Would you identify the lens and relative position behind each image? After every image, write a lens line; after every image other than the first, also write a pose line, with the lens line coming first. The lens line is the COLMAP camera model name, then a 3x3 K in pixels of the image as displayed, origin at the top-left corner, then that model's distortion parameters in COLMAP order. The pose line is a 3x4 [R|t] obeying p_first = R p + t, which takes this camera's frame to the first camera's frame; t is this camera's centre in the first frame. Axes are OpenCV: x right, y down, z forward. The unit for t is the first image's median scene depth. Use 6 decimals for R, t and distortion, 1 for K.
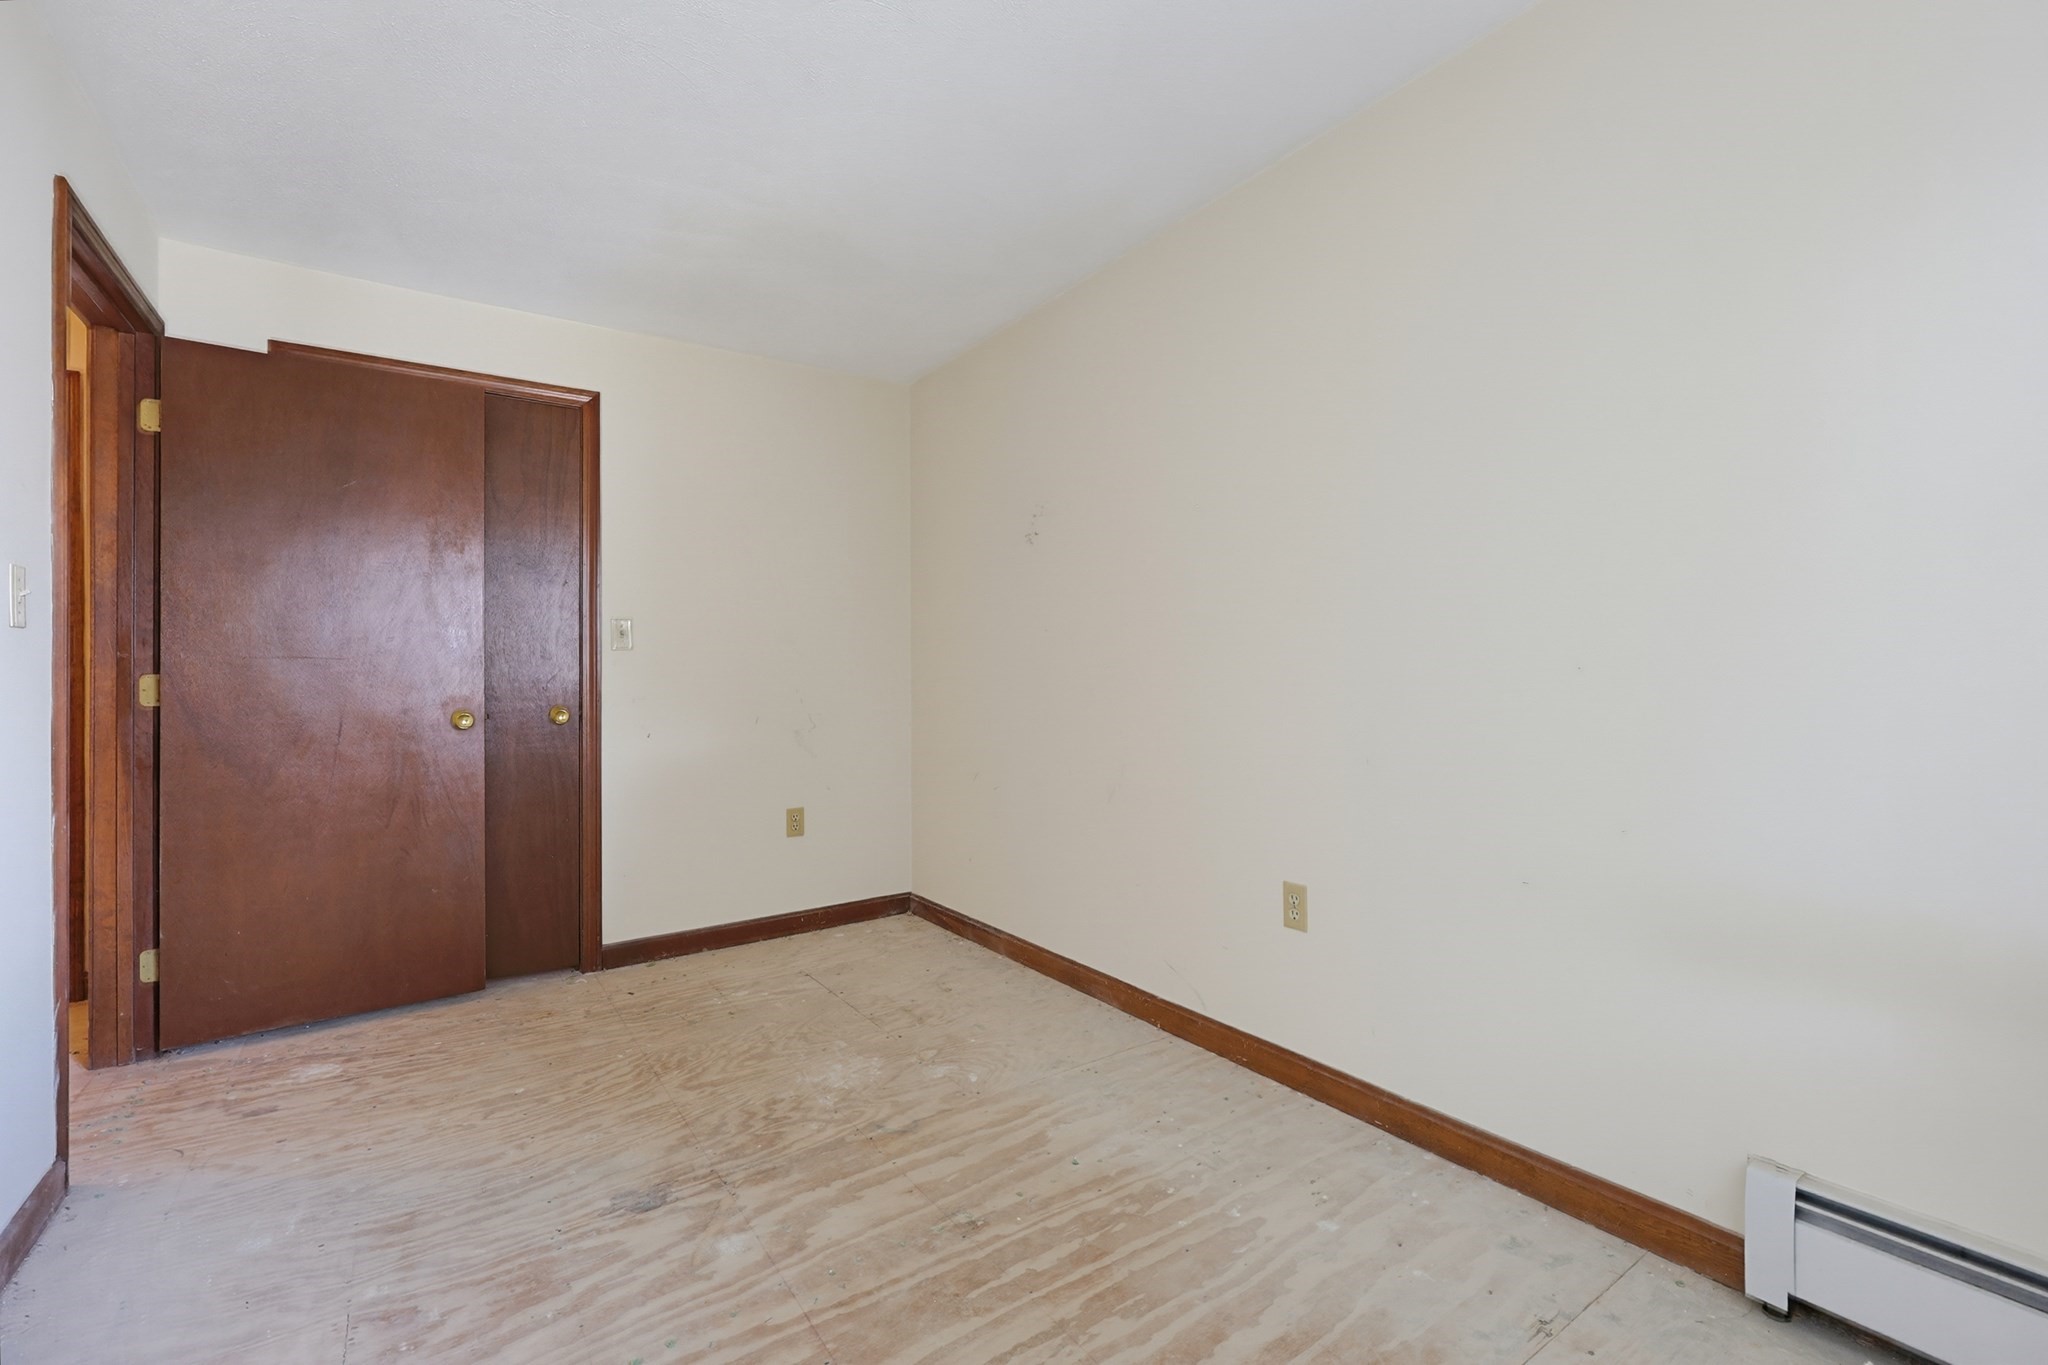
lens RADIAL K [[862.4, 0, 1047.8], [0, 862.4, 667.1], [0, 0, 1]] dist [-0.000698, -0.000050]
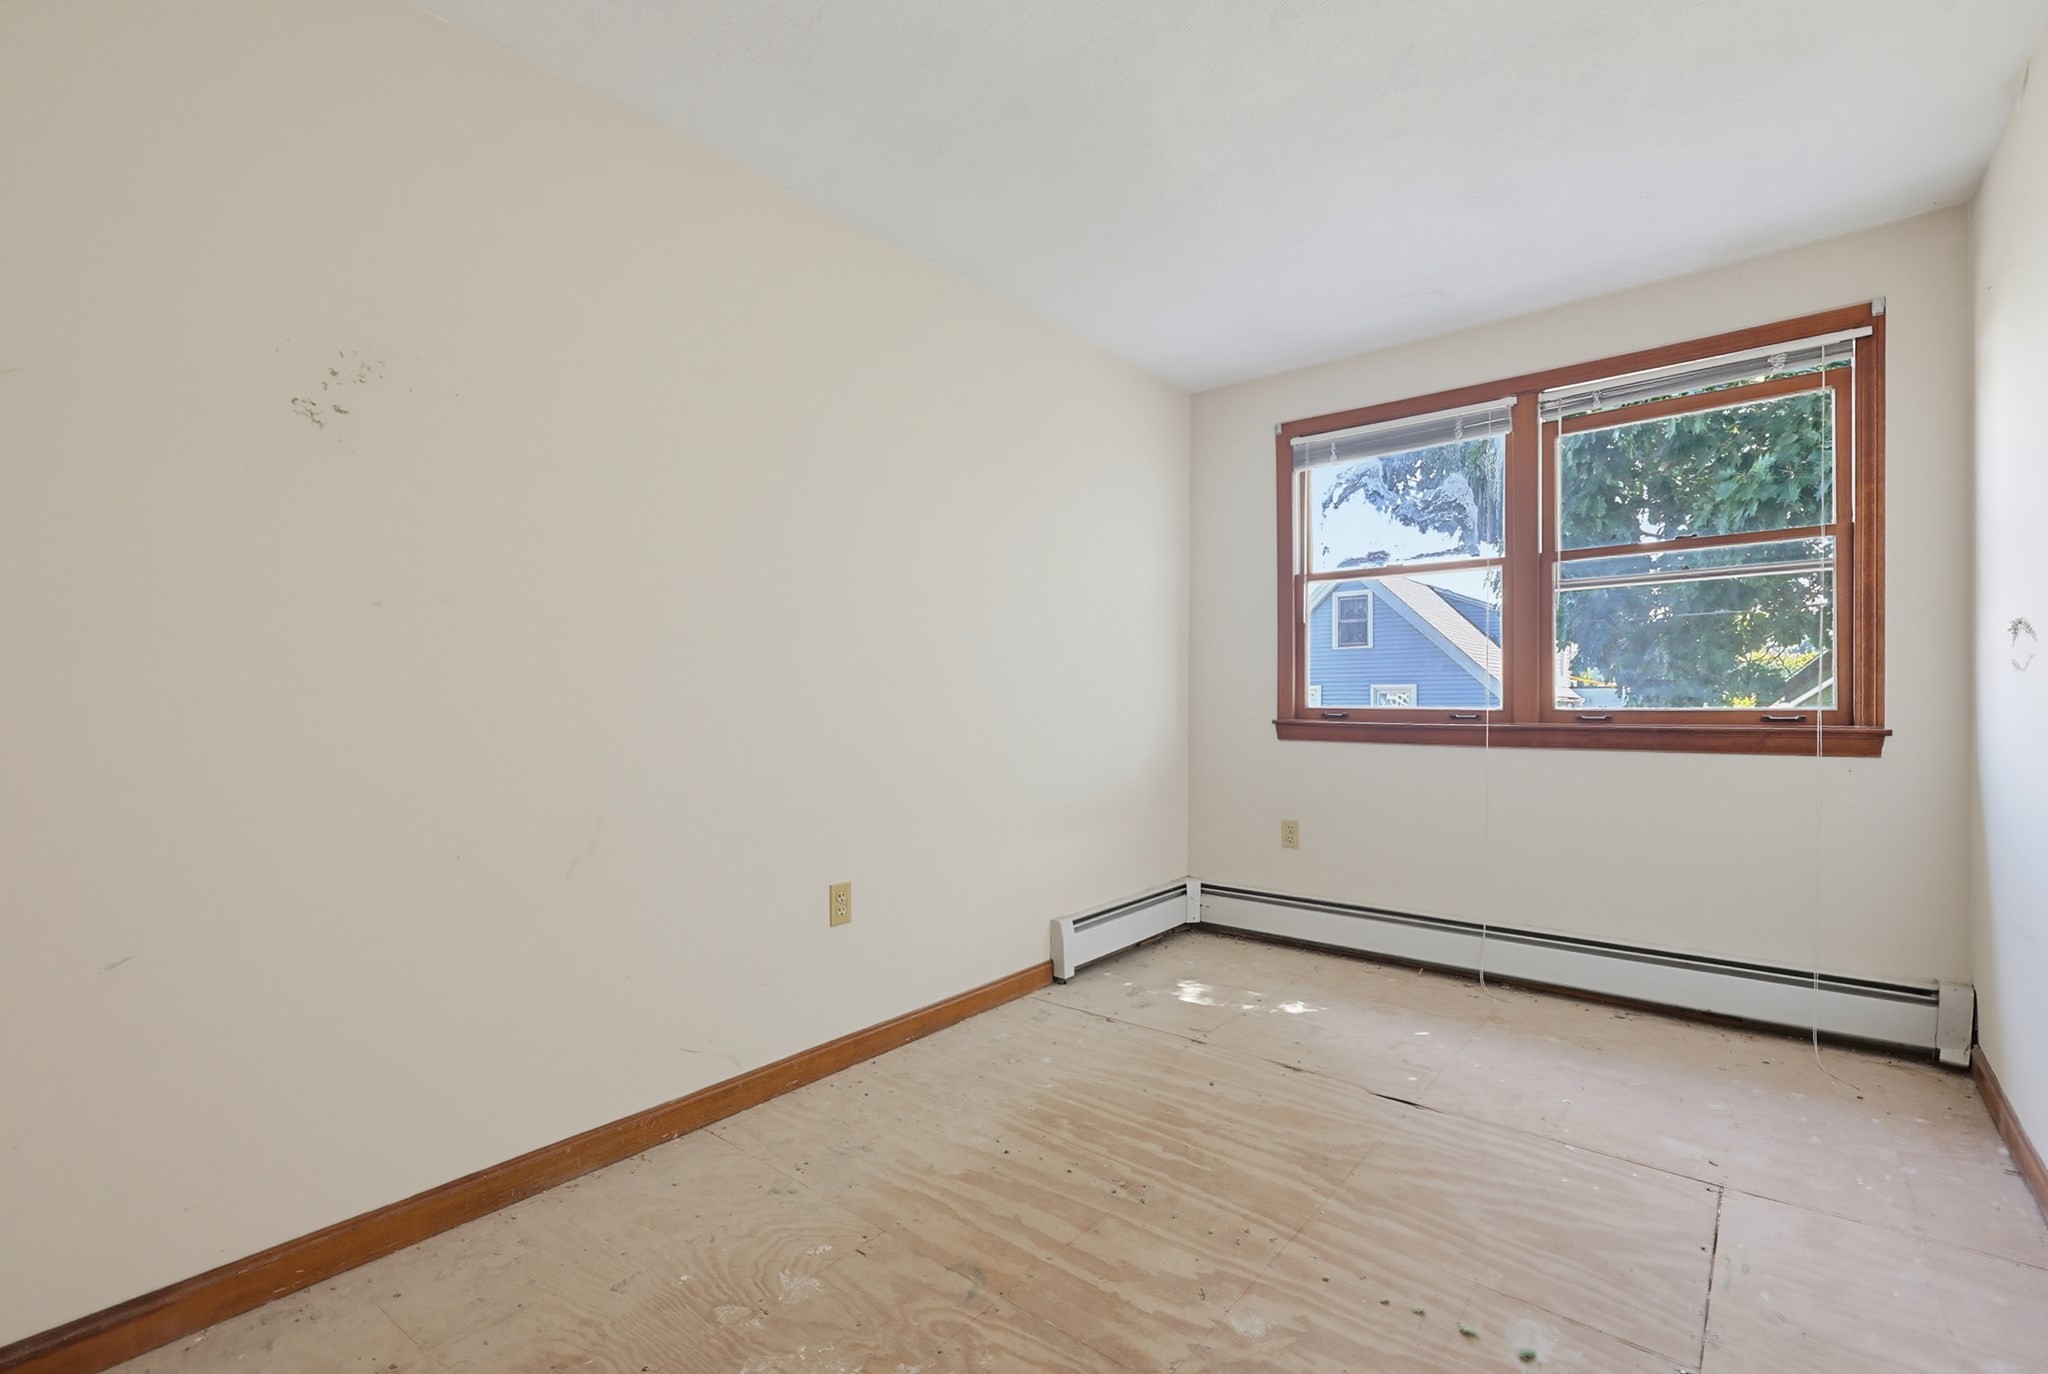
lens RADIAL K [[857.4, 0, 1014.2], [0, 857.4, 701.0], [0, 0, 1]] dist [-0.000809, 0.000214]
pose [[-0.214867, 0.013733, 0.976547, -1.123890], [-0.008640, 0.999835, -0.015962, 0.039022], [-0.976605, -0.011867, -0.214713, 1.360307]]
